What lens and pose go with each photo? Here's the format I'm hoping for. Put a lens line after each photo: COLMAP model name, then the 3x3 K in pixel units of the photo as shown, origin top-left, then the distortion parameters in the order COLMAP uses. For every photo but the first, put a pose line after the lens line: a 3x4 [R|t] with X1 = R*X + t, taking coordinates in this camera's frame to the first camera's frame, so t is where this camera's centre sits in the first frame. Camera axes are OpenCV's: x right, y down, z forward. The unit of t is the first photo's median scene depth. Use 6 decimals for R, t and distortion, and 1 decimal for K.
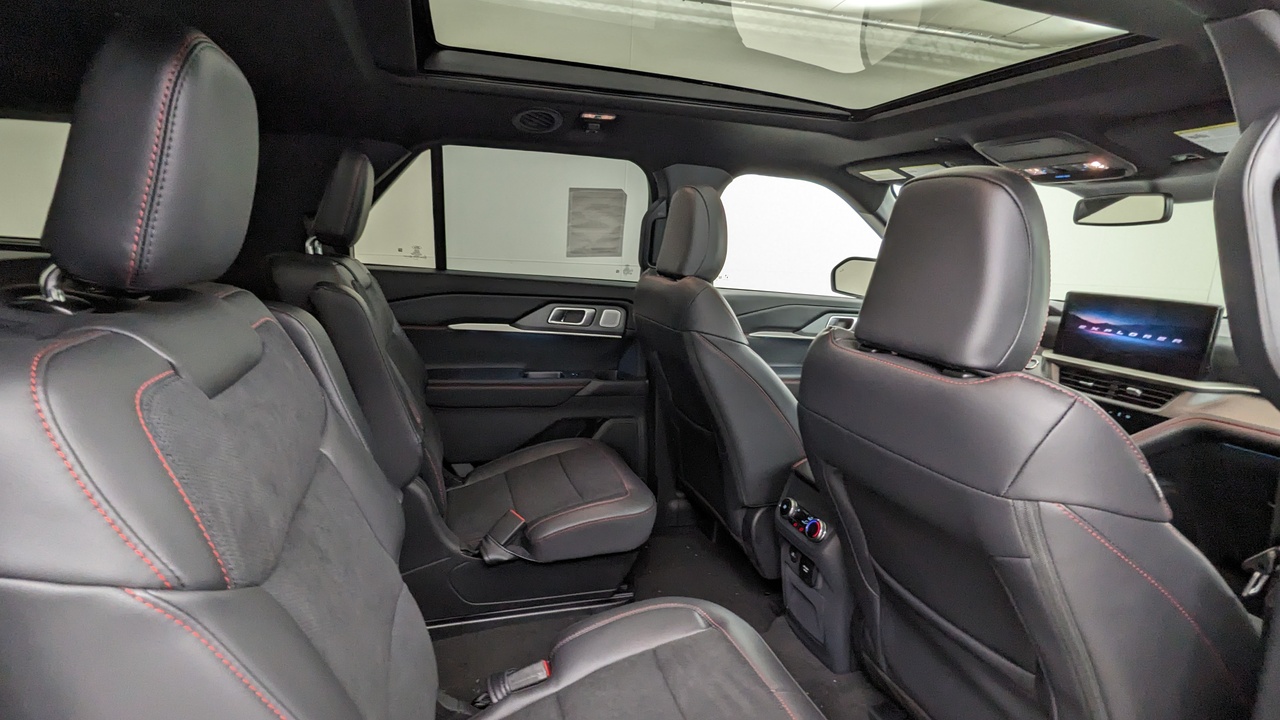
lens RADIAL K [[622.7, 0, 647.4], [0, 622.7, 363.9], [0, 0, 1]] dist [-0.003652, 0.001282]
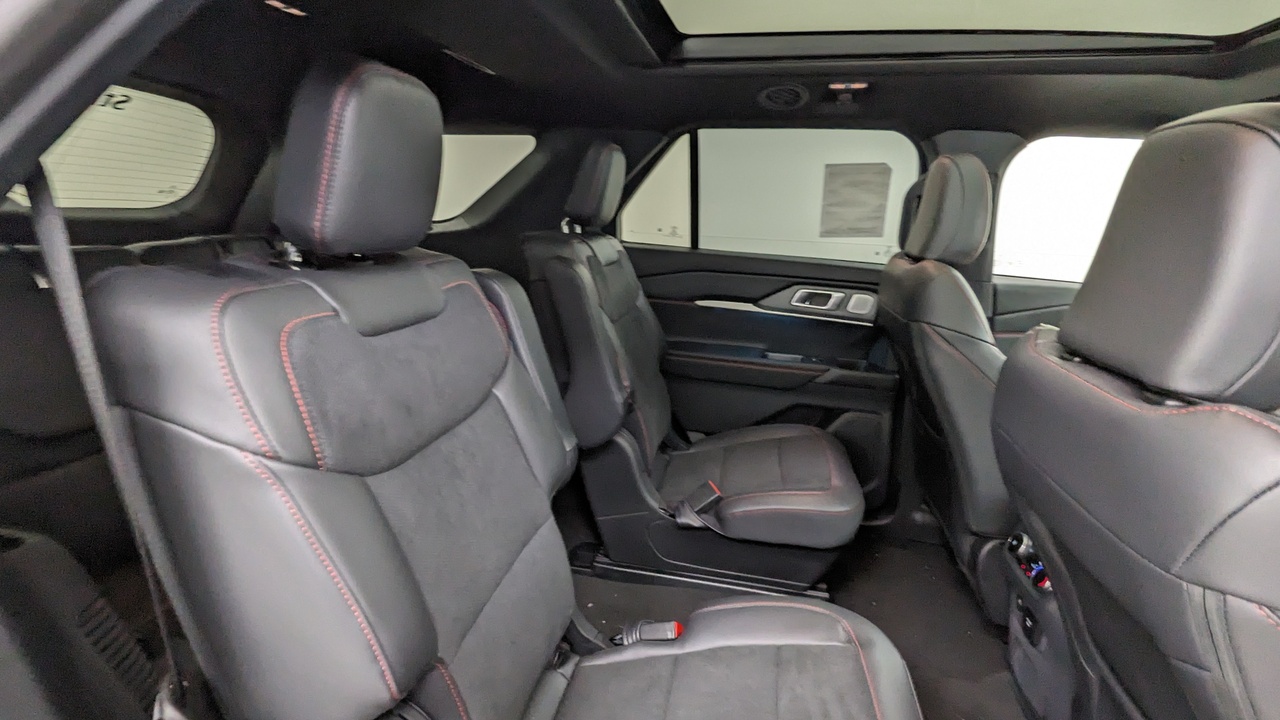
lens RADIAL K [[622.7, 0, 636.0], [0, 622.7, 363.7], [0, 0, 1]] dist [-0.003652, 0.001282]
pose [[0.867408, 0.106268, -0.486117, 0.168198], [-0.092265, 0.994337, 0.052734, -0.003908], [0.488968, -0.000890, 0.872301, 0.036755]]
